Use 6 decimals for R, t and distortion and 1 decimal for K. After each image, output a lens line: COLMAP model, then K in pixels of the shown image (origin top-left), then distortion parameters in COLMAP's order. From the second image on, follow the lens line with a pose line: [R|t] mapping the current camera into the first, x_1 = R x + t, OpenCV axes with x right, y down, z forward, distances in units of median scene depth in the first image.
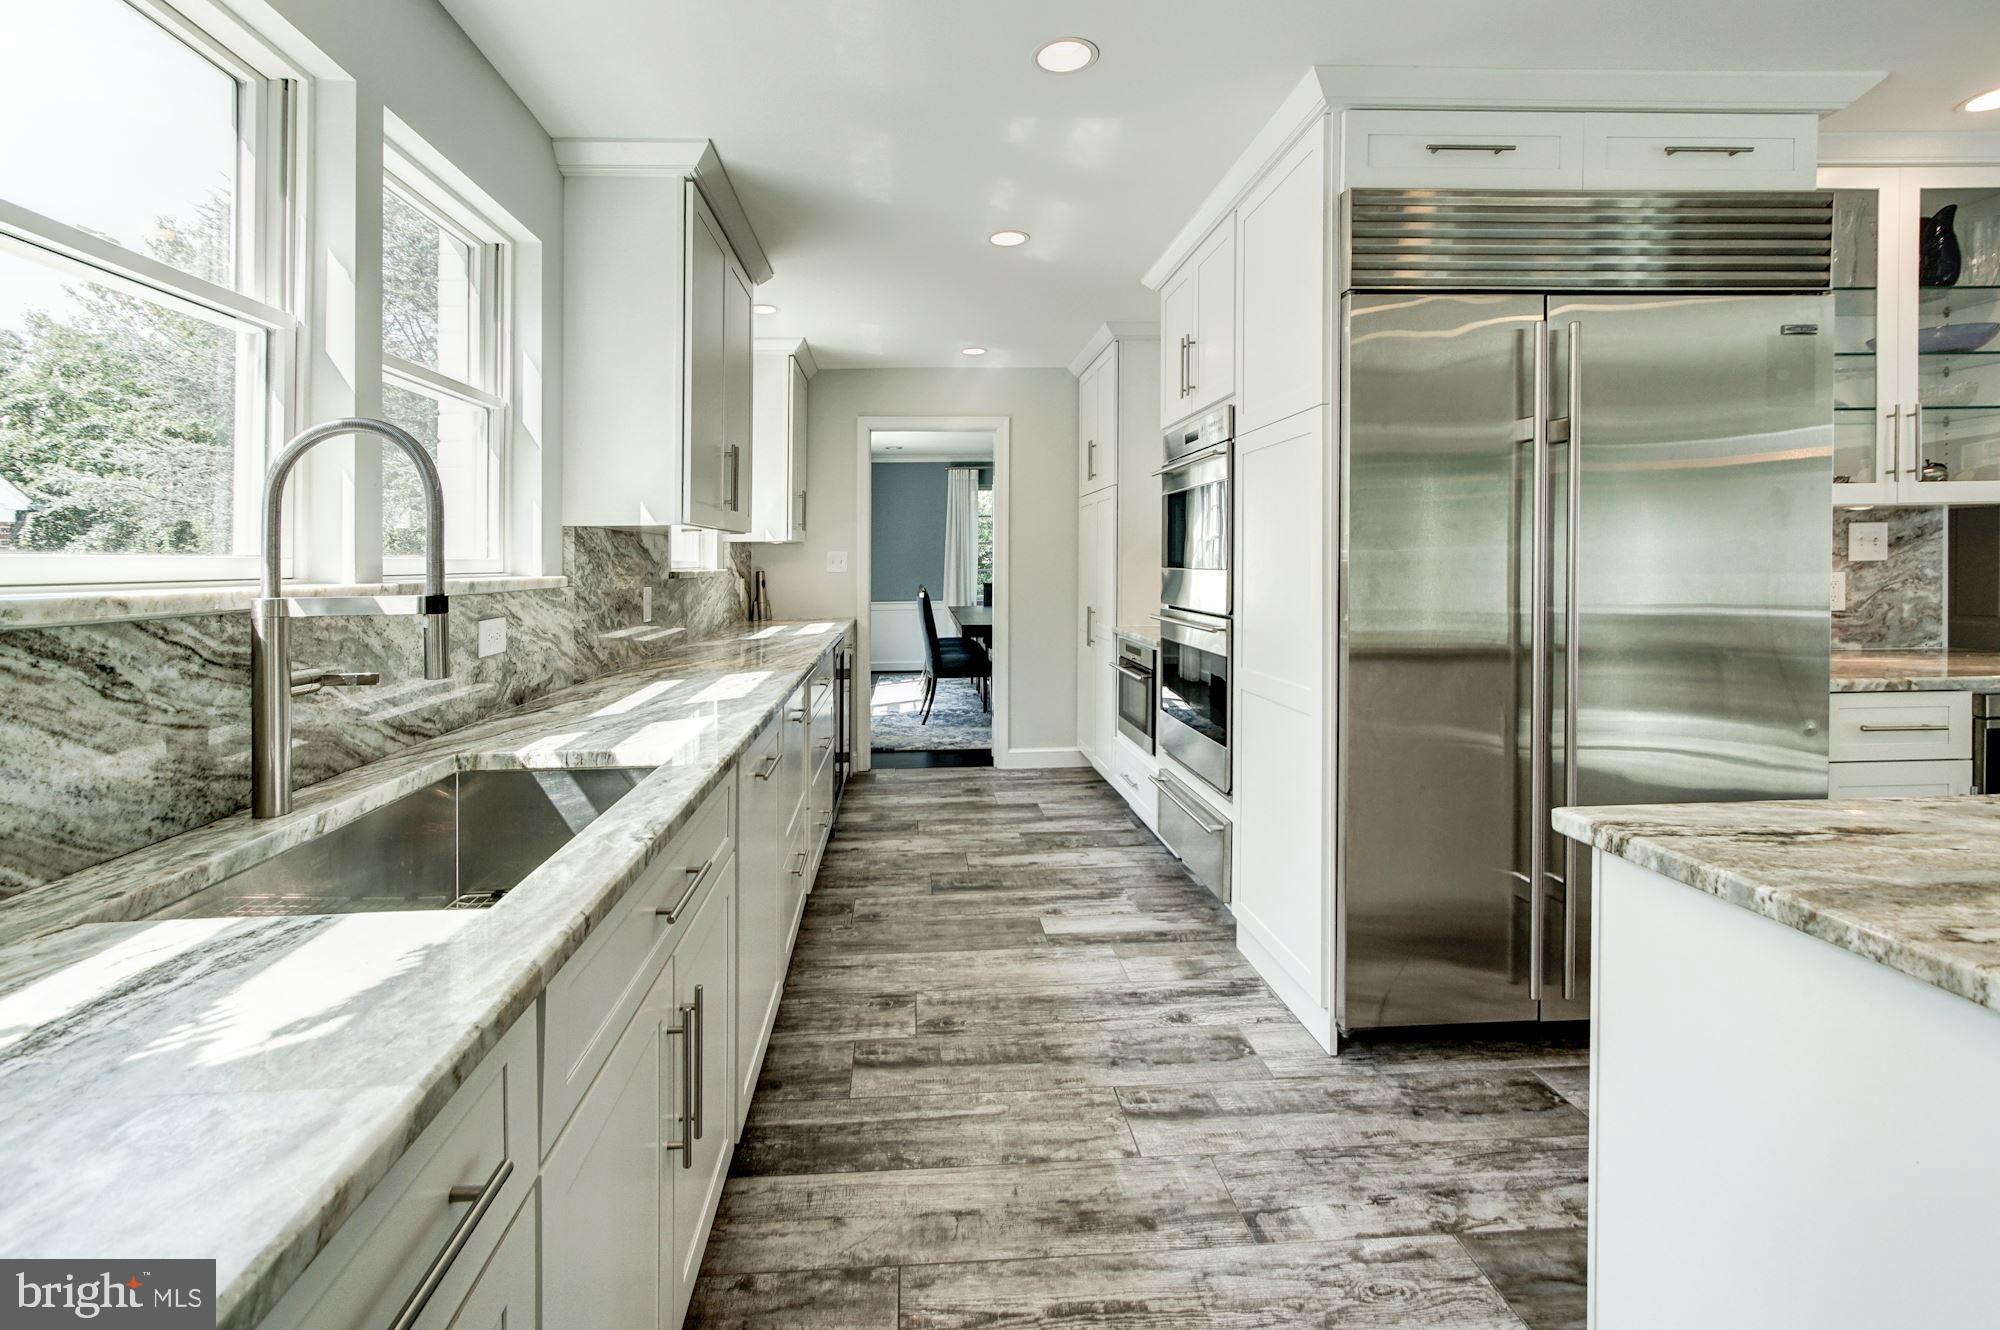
lens RADIAL K [[893.8, 0, 938.9], [0, 893.8, 566.0], [0, 0, 1]] dist [-0.000460, 0.000349]
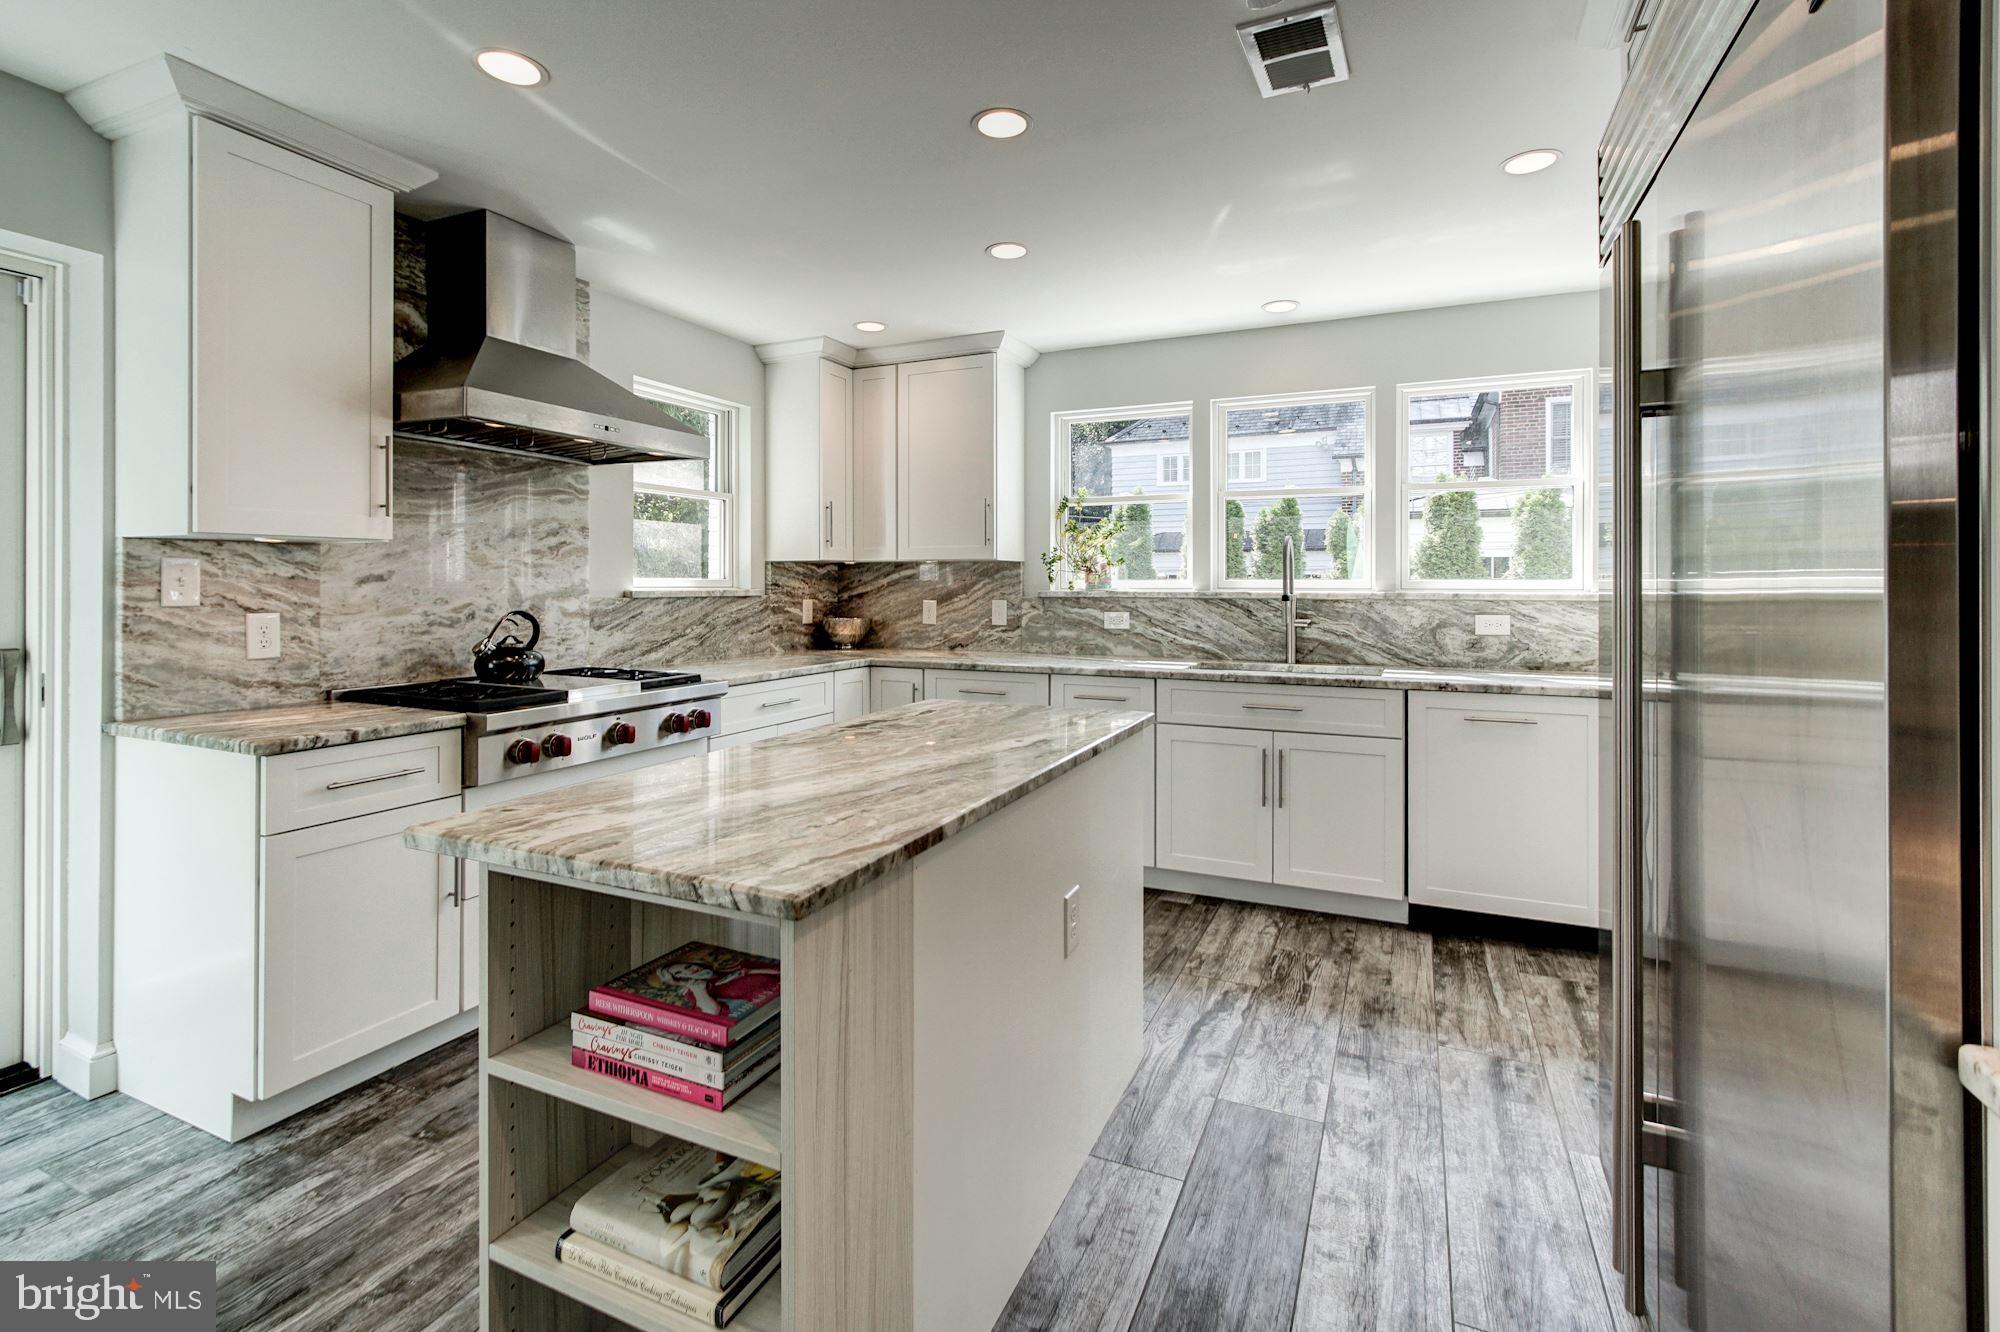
lens RADIAL K [[893.8, 0, 1016.1], [0, 893.8, 577.3], [0, 0, 1]] dist [-0.000460, 0.000349]
pose [[-0.442662, 0.008892, -0.896644, 1.321573], [-0.000528, 0.999948, 0.010177, -0.029552], [0.896688, 0.004978, -0.442634, 0.810000]]
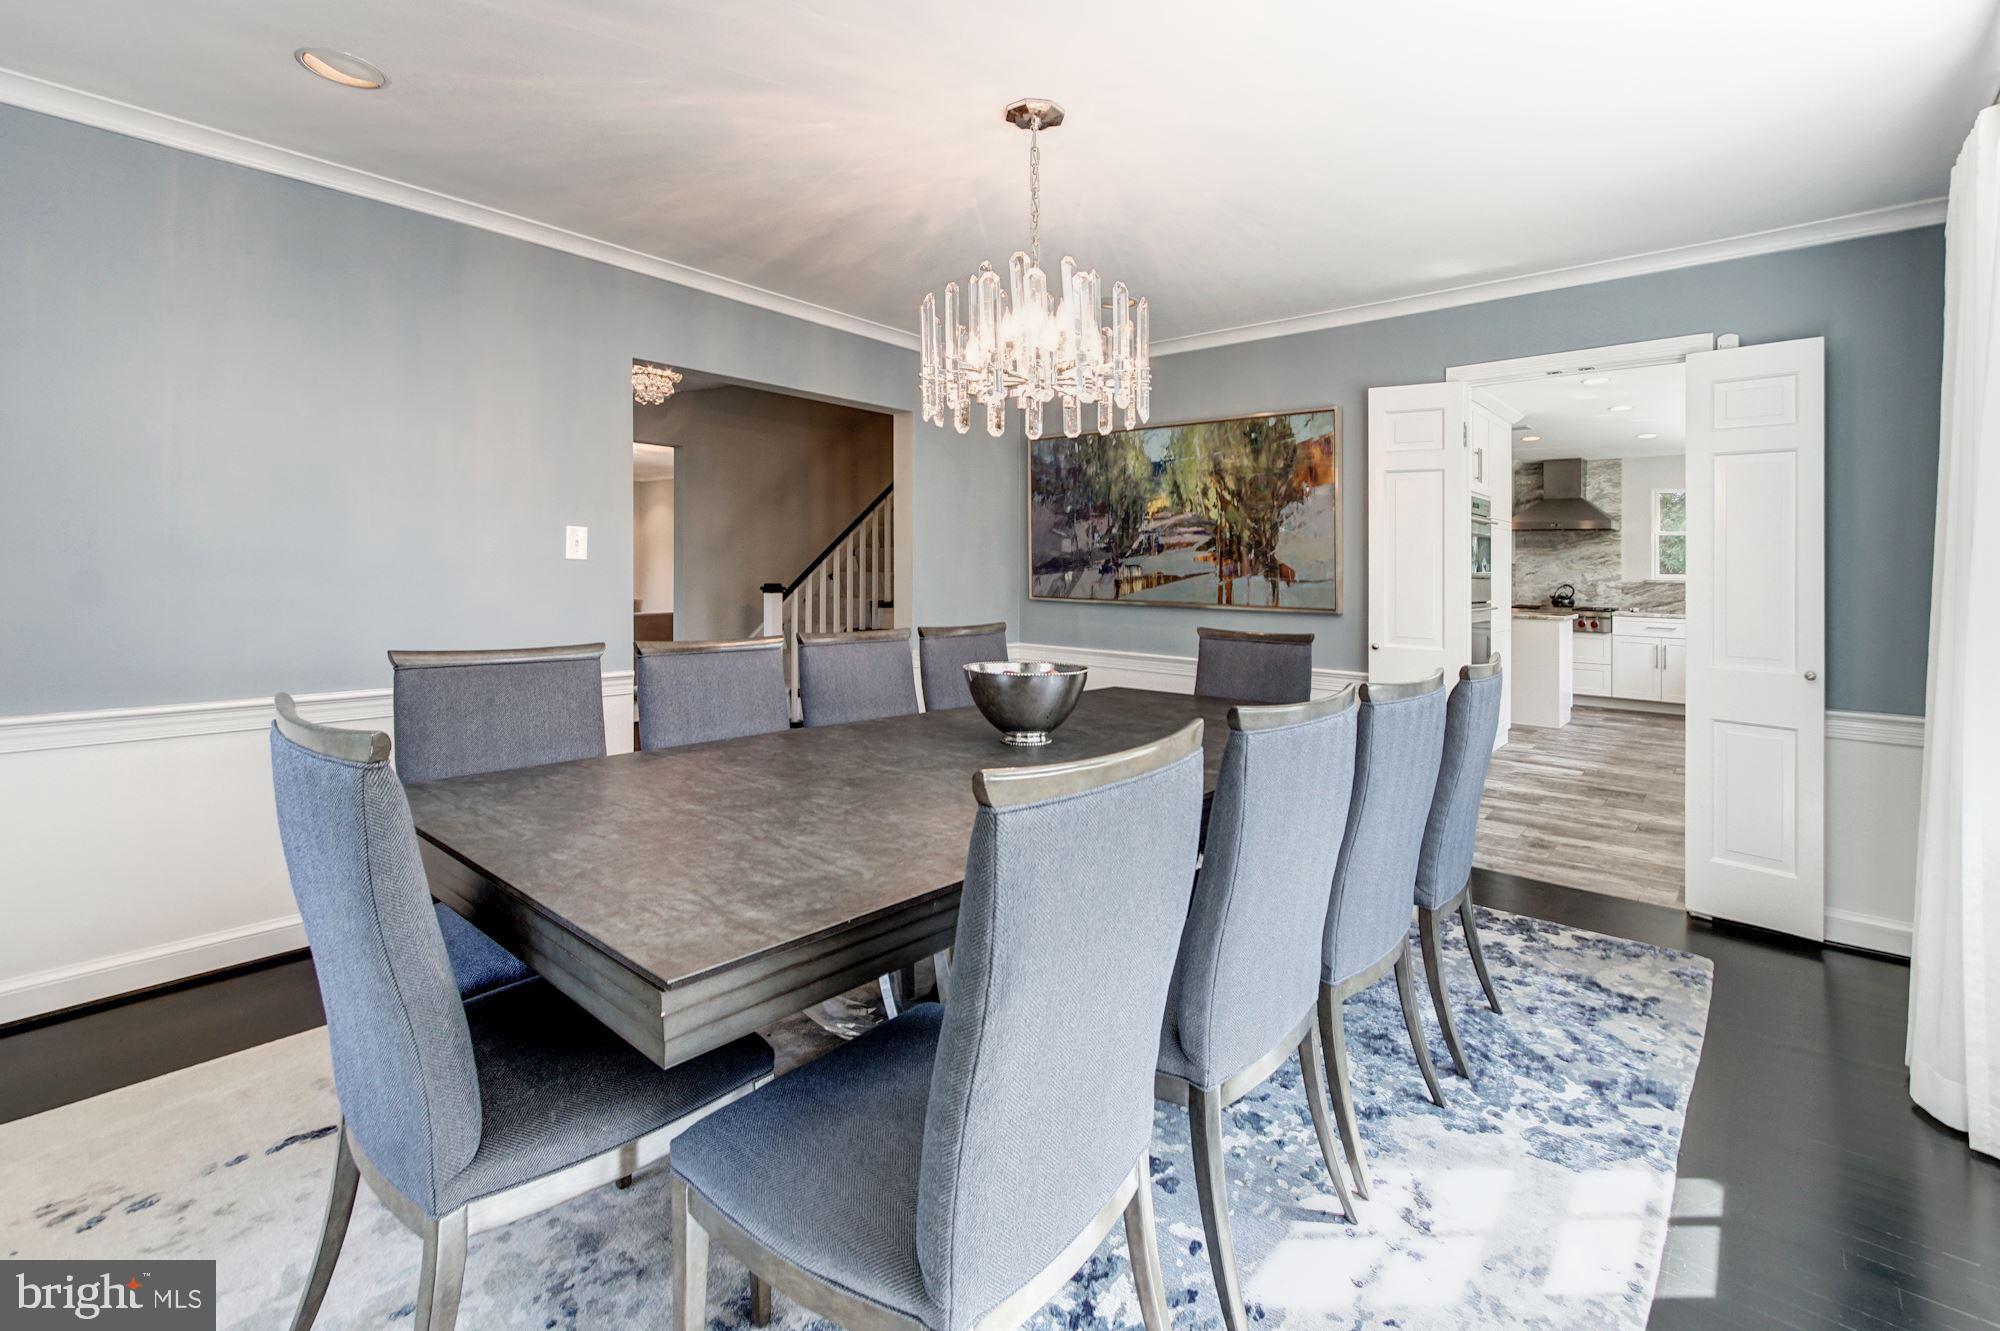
lens RADIAL K [[893.8, 0, 1042.6], [0, 893.8, 577.9], [0, 0, 1]] dist [-0.000460, 0.000349]
pose [[-0.749190, 0.000017, 0.662355, -0.343950], [0.001346, 0.999998, 0.001498, -0.005305], [-0.662353, 0.002014, -0.749189, 3.937523]]
